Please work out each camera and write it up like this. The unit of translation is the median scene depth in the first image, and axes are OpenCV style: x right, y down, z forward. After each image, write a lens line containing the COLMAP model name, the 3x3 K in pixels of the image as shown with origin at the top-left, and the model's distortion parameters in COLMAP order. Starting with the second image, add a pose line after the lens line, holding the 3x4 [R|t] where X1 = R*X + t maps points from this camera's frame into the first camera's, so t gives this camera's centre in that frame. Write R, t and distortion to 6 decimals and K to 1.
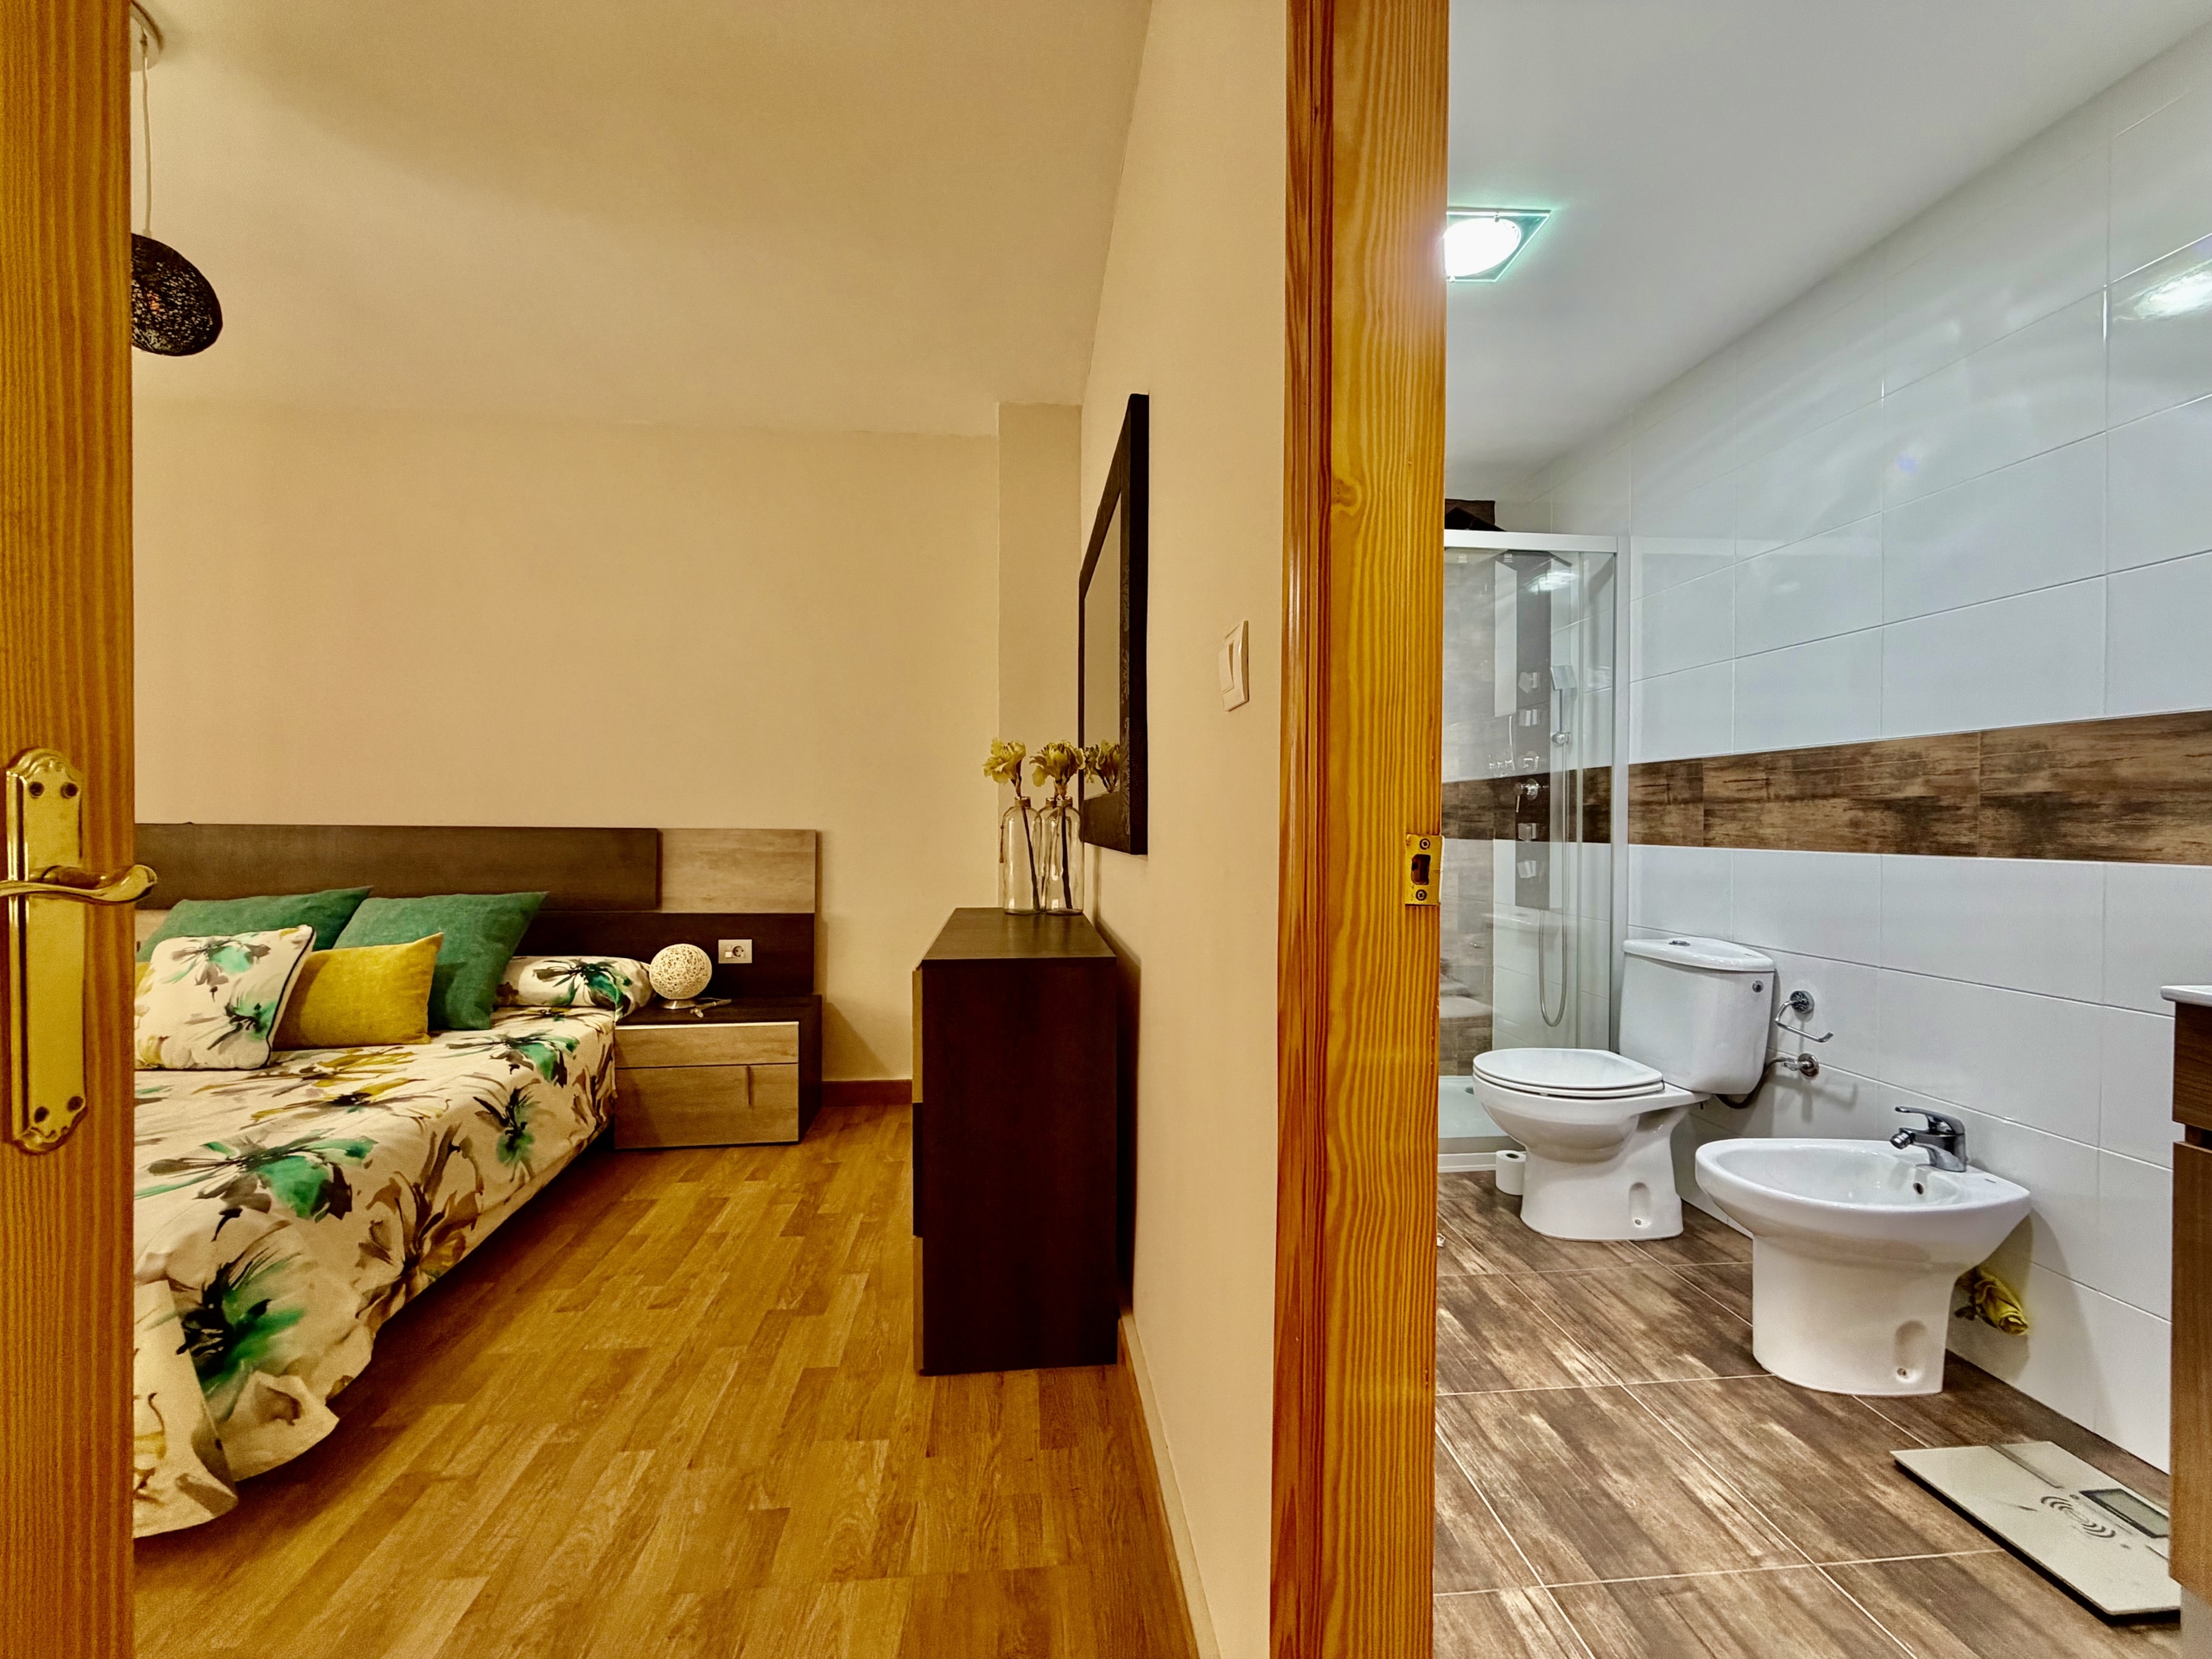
lens RADIAL K [[880.6, 0, 1097.9], [0, 880.6, 831.6], [0, 0, 1]] dist [-0.000951, 0.000295]
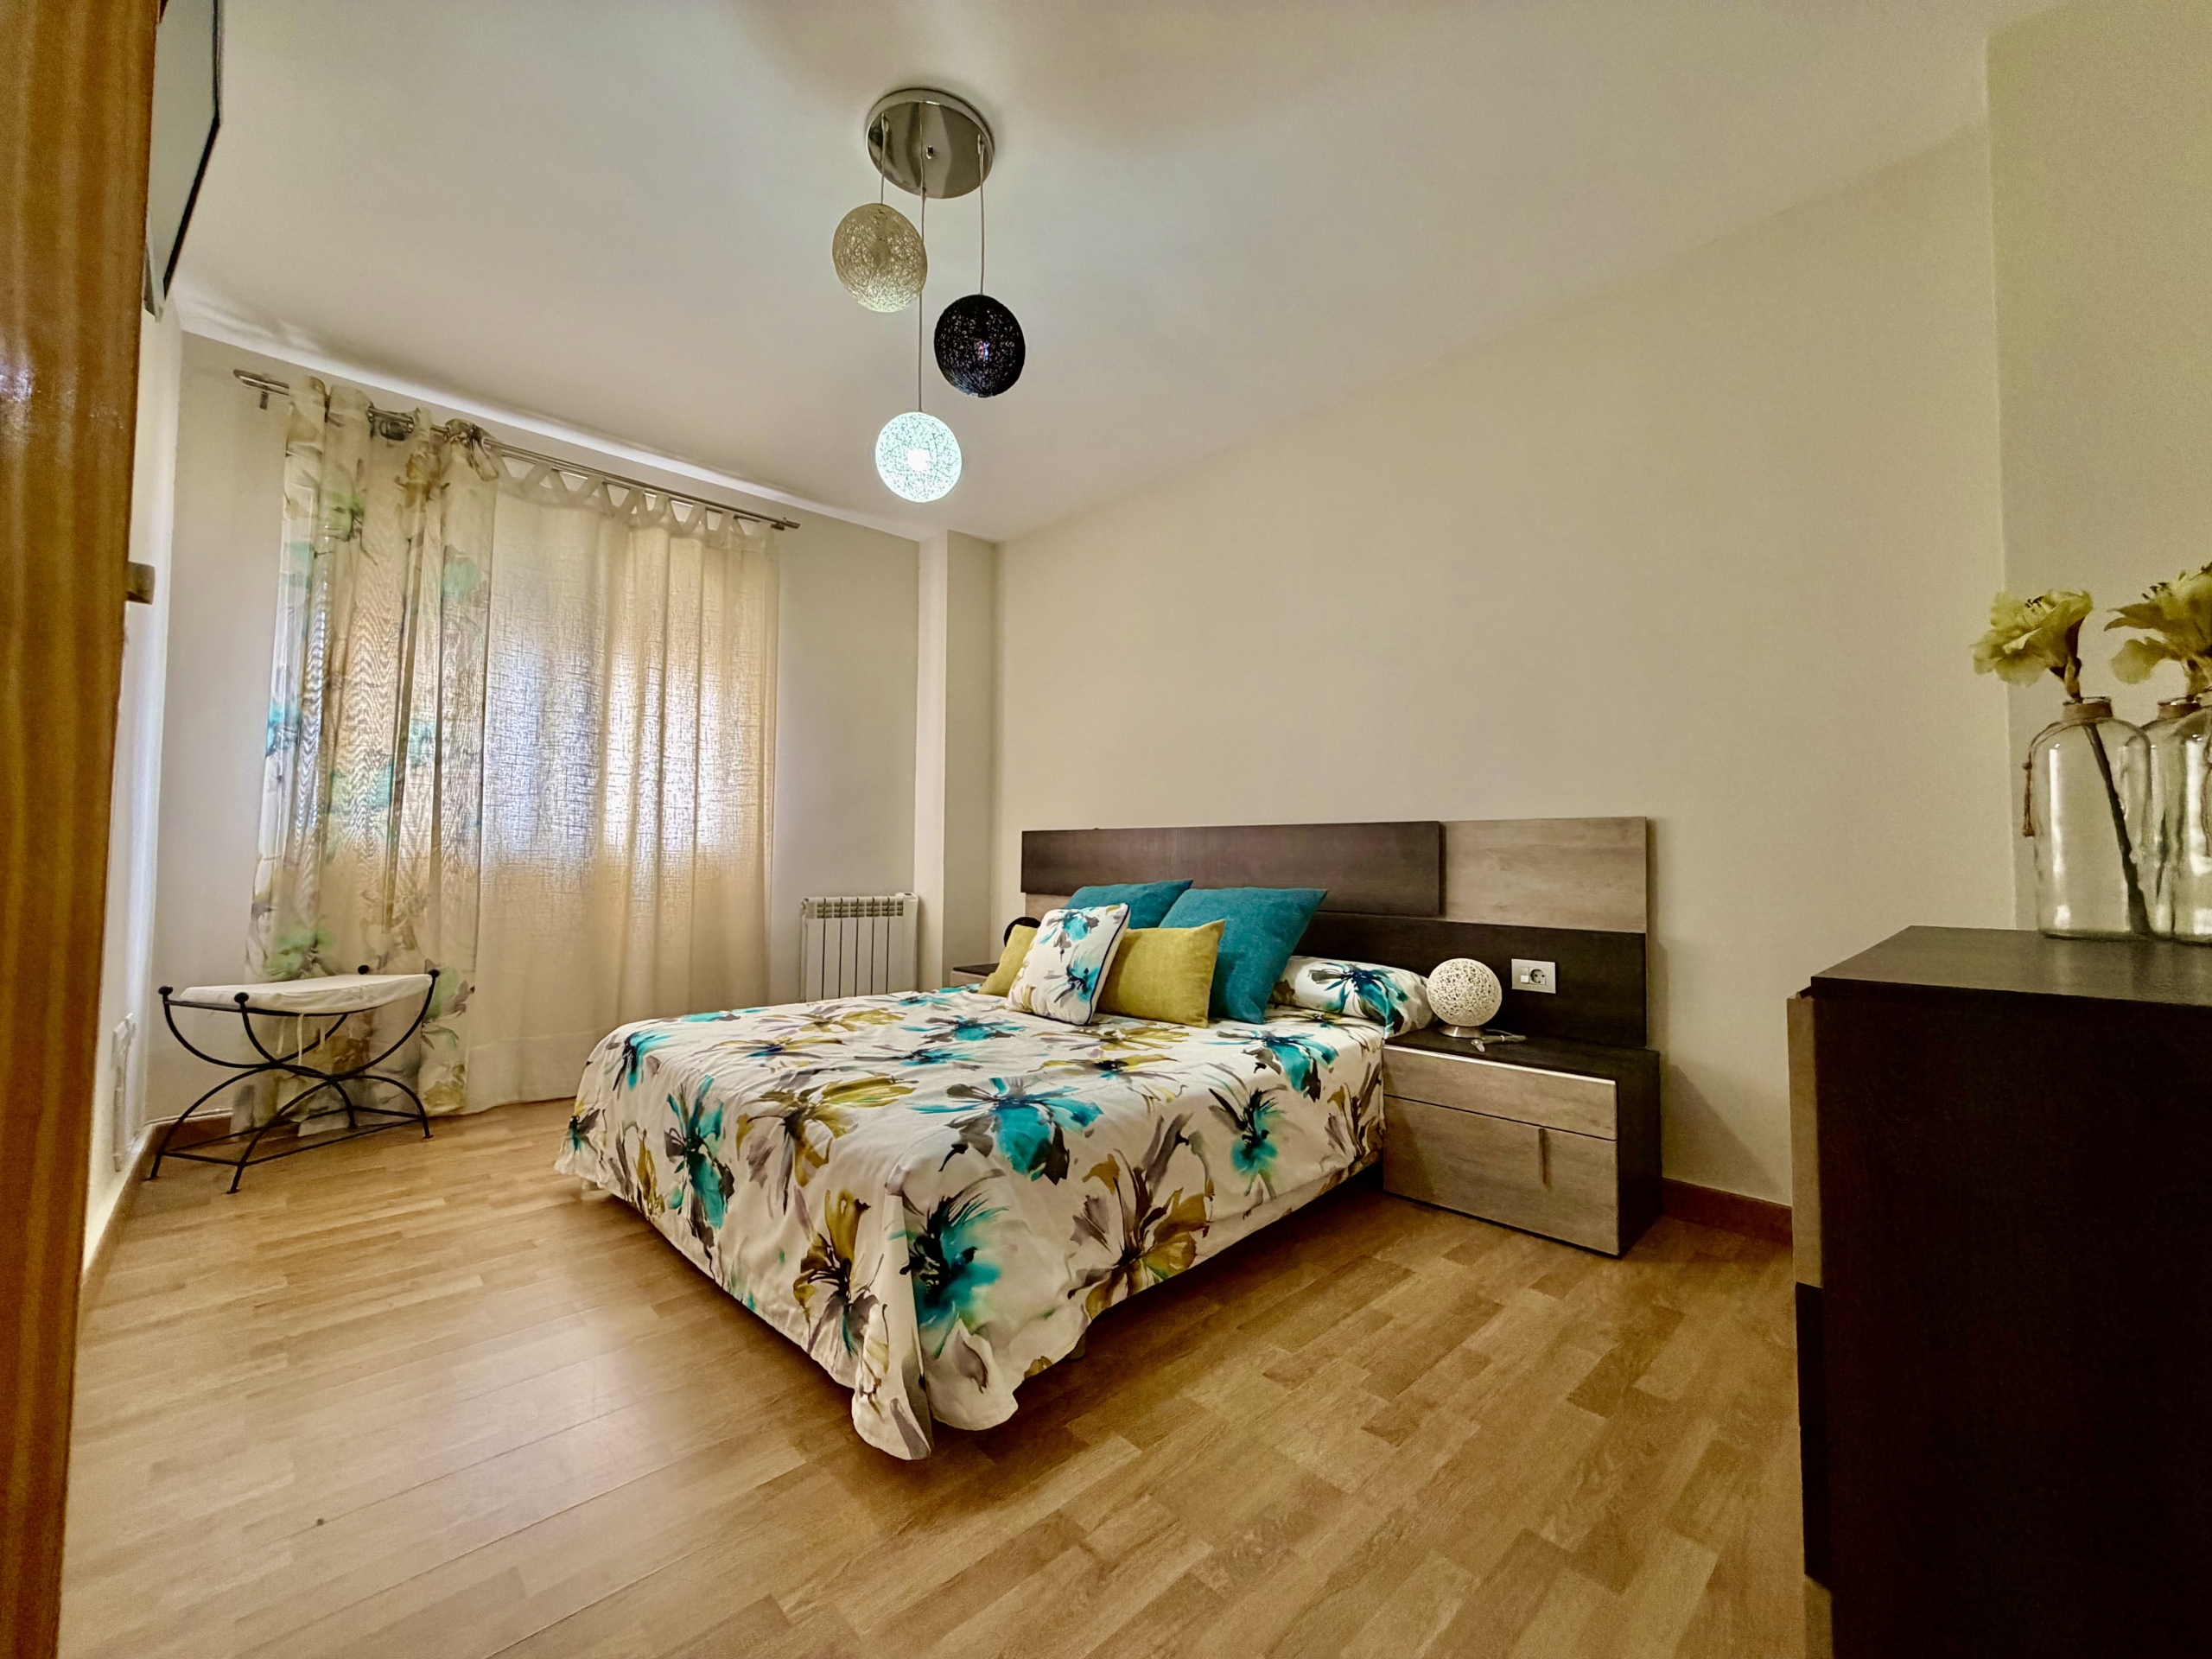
lens RADIAL K [[880.6, 0, 1099.0], [0, 880.6, 828.4], [0, 0, 1]] dist [-0.000951, 0.000295]
pose [[0.617350, -0.030988, -0.786078, -0.058285], [-0.013232, 0.998674, -0.049761, 0.087779], [0.786578, 0.041121, 0.616121, 0.374214]]
